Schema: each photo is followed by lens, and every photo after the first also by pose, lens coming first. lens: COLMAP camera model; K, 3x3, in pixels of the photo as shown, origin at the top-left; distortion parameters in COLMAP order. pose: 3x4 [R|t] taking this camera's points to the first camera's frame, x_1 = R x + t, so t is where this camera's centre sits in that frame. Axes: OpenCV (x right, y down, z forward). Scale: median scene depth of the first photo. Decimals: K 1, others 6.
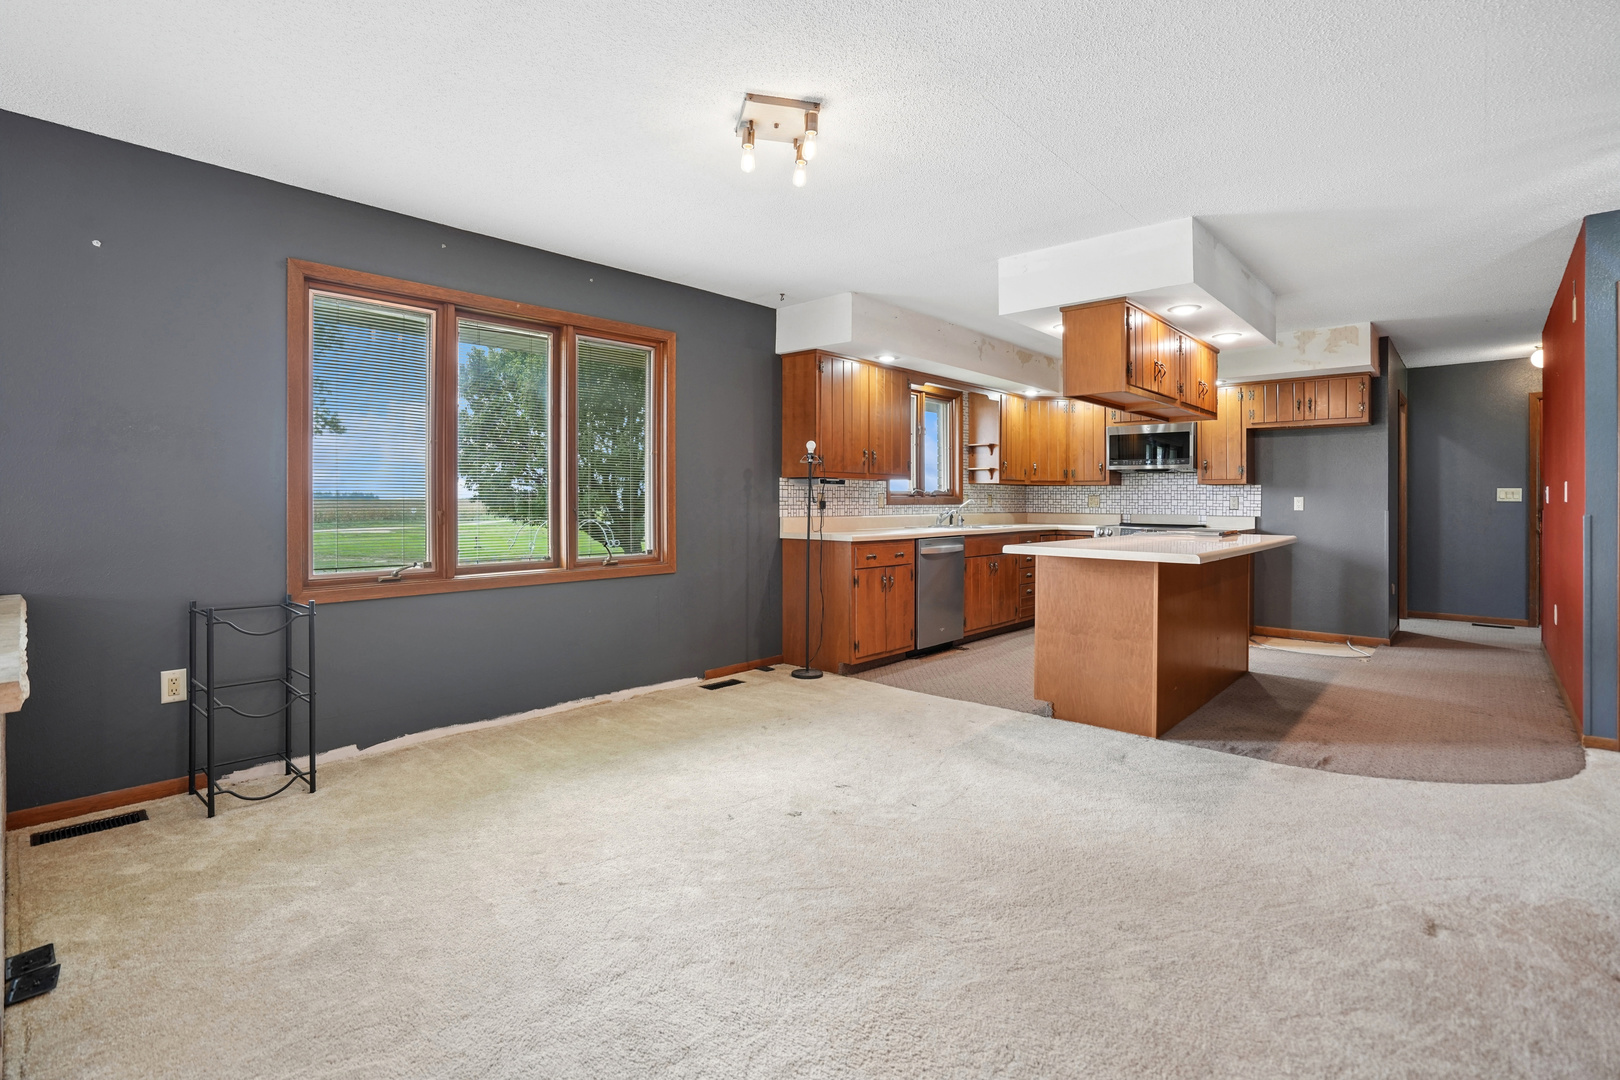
lens RADIAL K [[745.9, 0, 799.3], [0, 745.9, 500.2], [0, 0, 1]] dist [-0.008430, 0.002497]
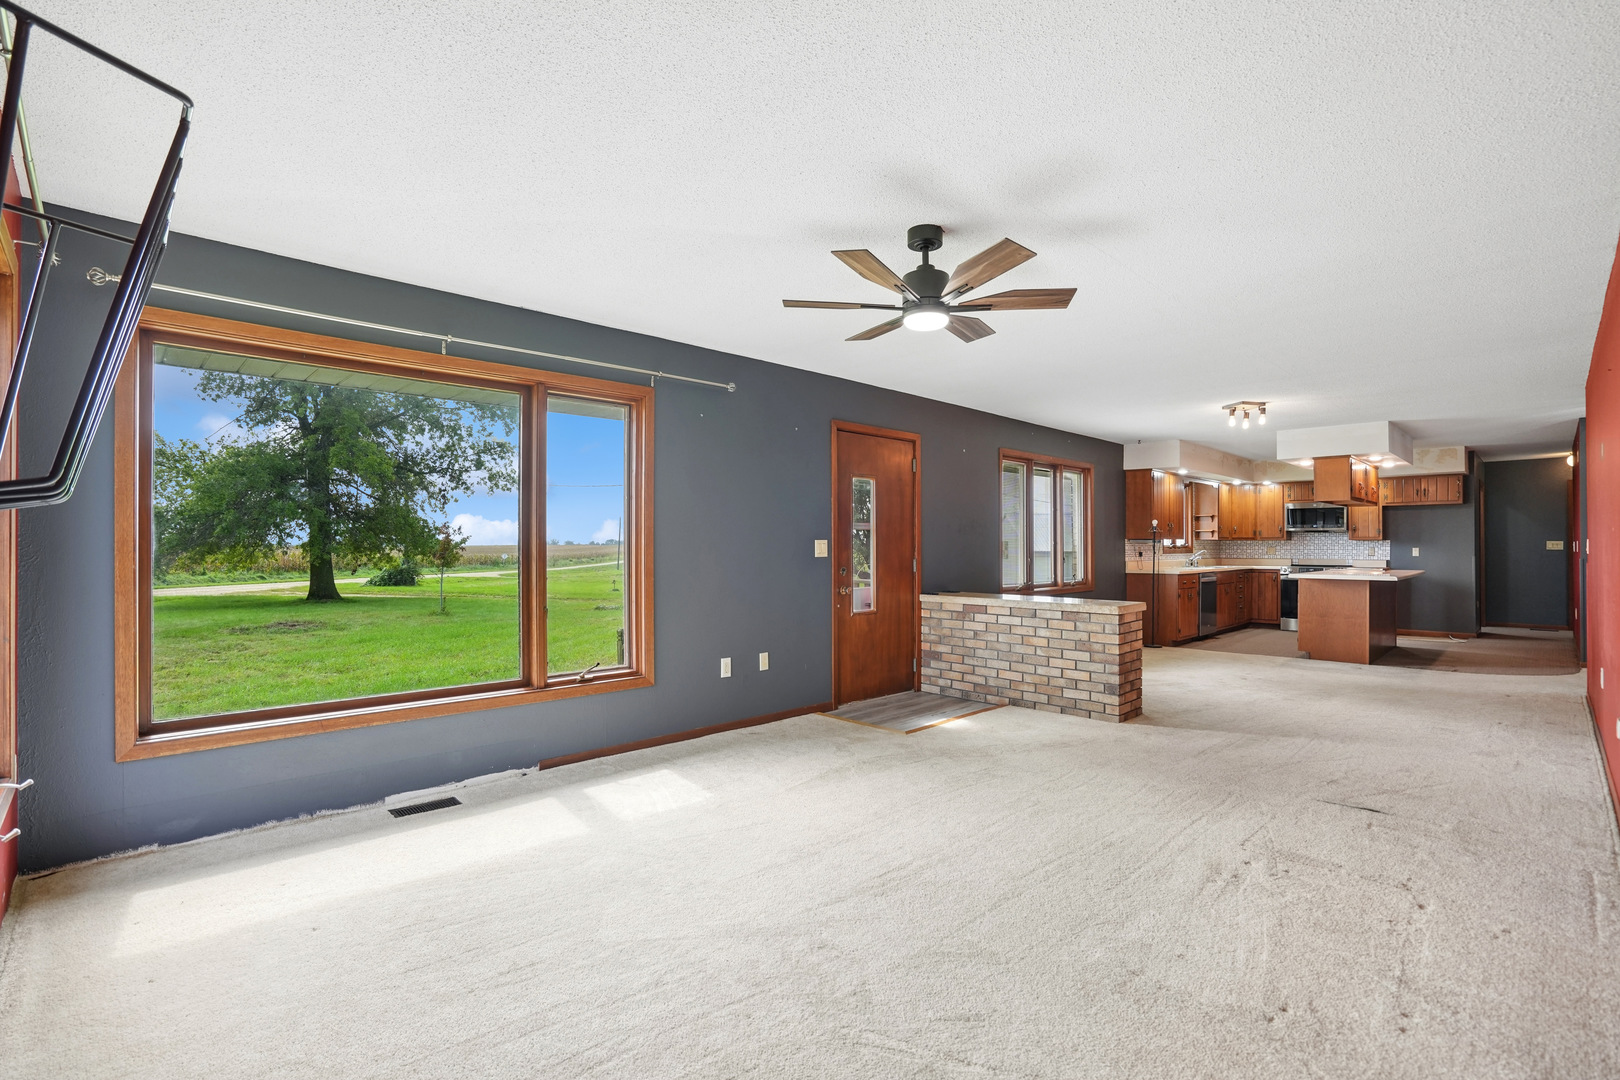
lens RADIAL K [[745.9, 0, 810.1], [0, 745.9, 544.8], [0, 0, 1]] dist [-0.008430, 0.002497]
pose [[0.999153, -0.005342, -0.040798, -0.612197], [0.005067, 0.999964, -0.006834, -0.007113], [0.040833, 0.006621, 0.999144, -0.704575]]
